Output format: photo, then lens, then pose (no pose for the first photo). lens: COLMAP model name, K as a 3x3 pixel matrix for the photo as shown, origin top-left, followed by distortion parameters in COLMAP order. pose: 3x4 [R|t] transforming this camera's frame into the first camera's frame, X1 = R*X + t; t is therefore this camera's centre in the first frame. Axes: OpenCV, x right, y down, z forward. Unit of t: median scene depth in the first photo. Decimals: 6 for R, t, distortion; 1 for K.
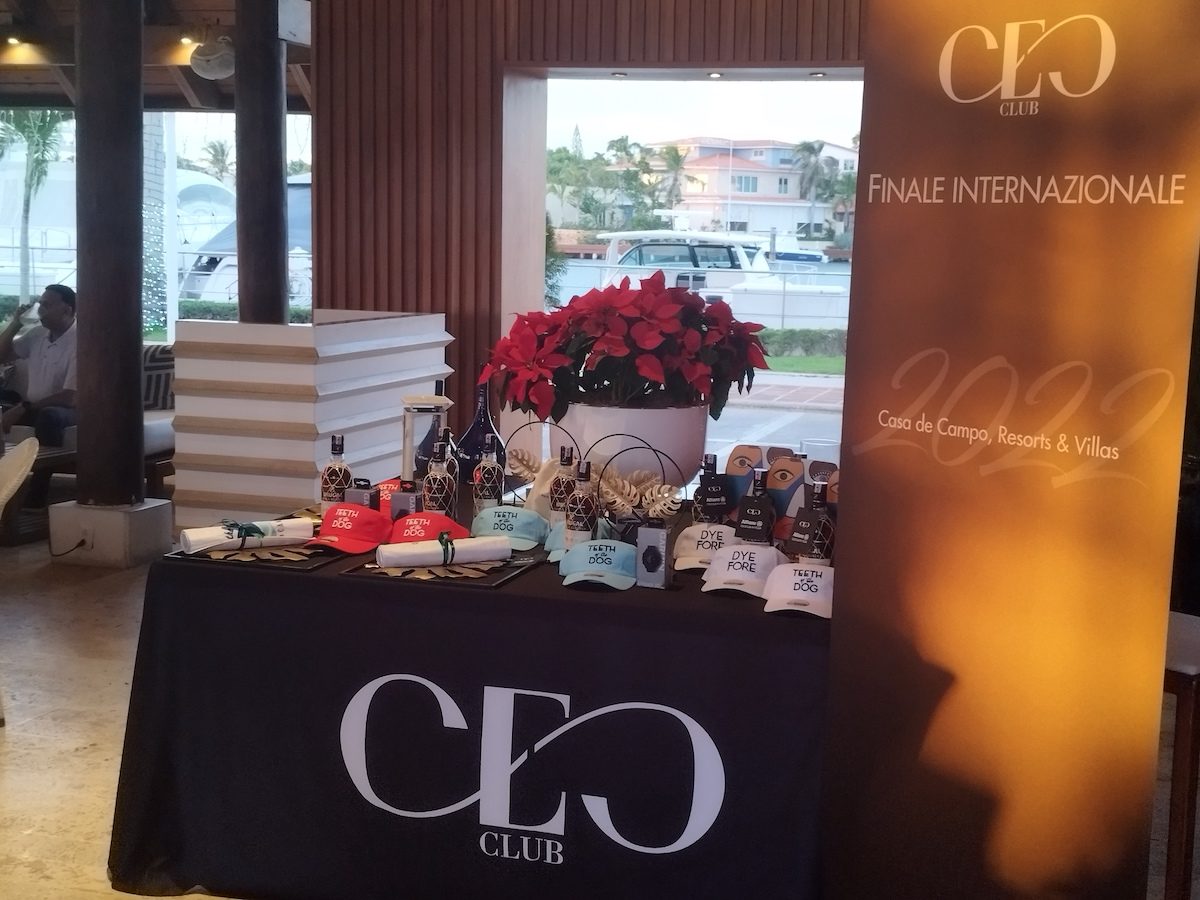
lens RADIAL K [[1582.2, 0, 599.3], [0, 1582.2, 450.1], [0, 0, 1]] dist [0.051005, 0.000000]
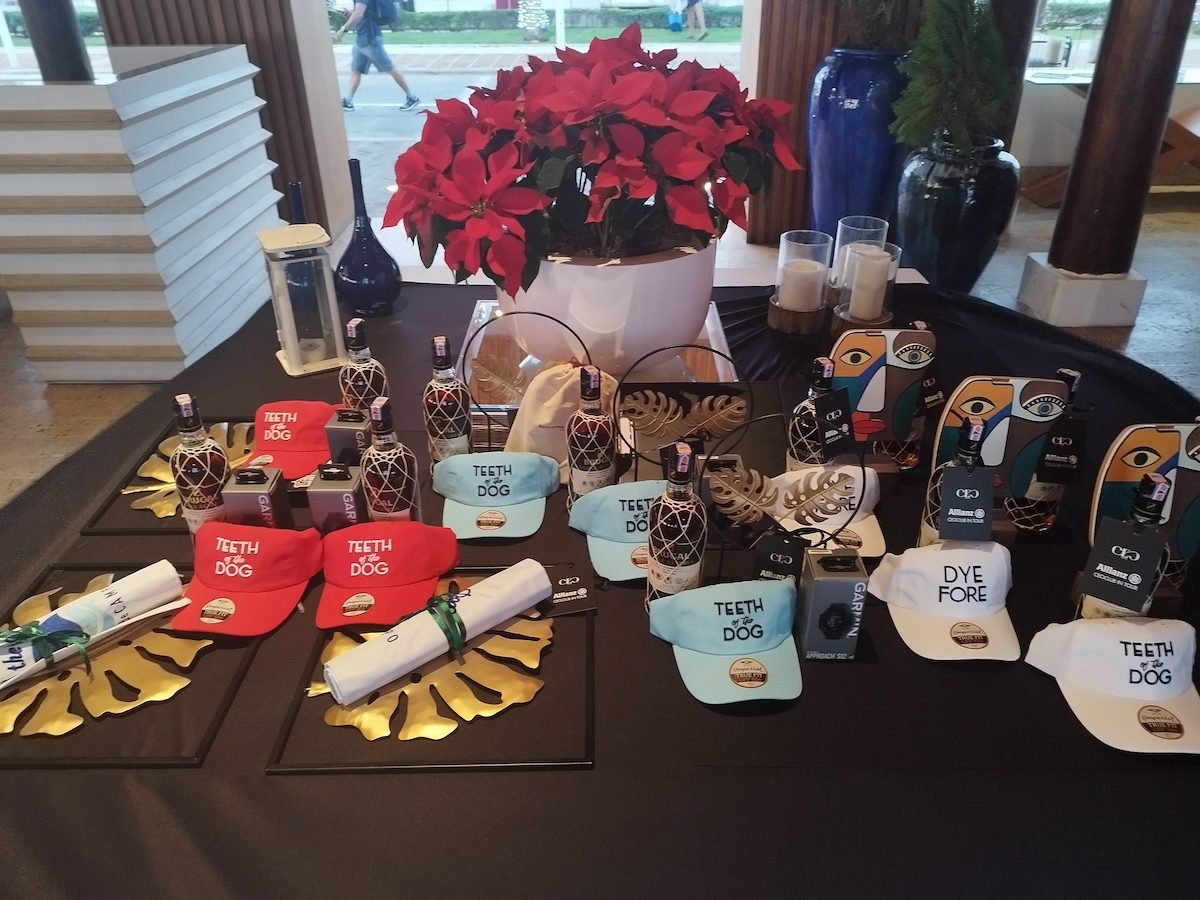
lens RADIAL K [[871.4, 0, 607.1], [0, 871.4, 446.9], [0, 0, 1]] dist [-0.000467, -0.000415]
pose [[0.957947, -0.171200, 0.230278, -0.095535], [0.069714, 0.917329, 0.391979, -0.104616], [-0.278348, -0.359441, 0.890688, 0.680225]]
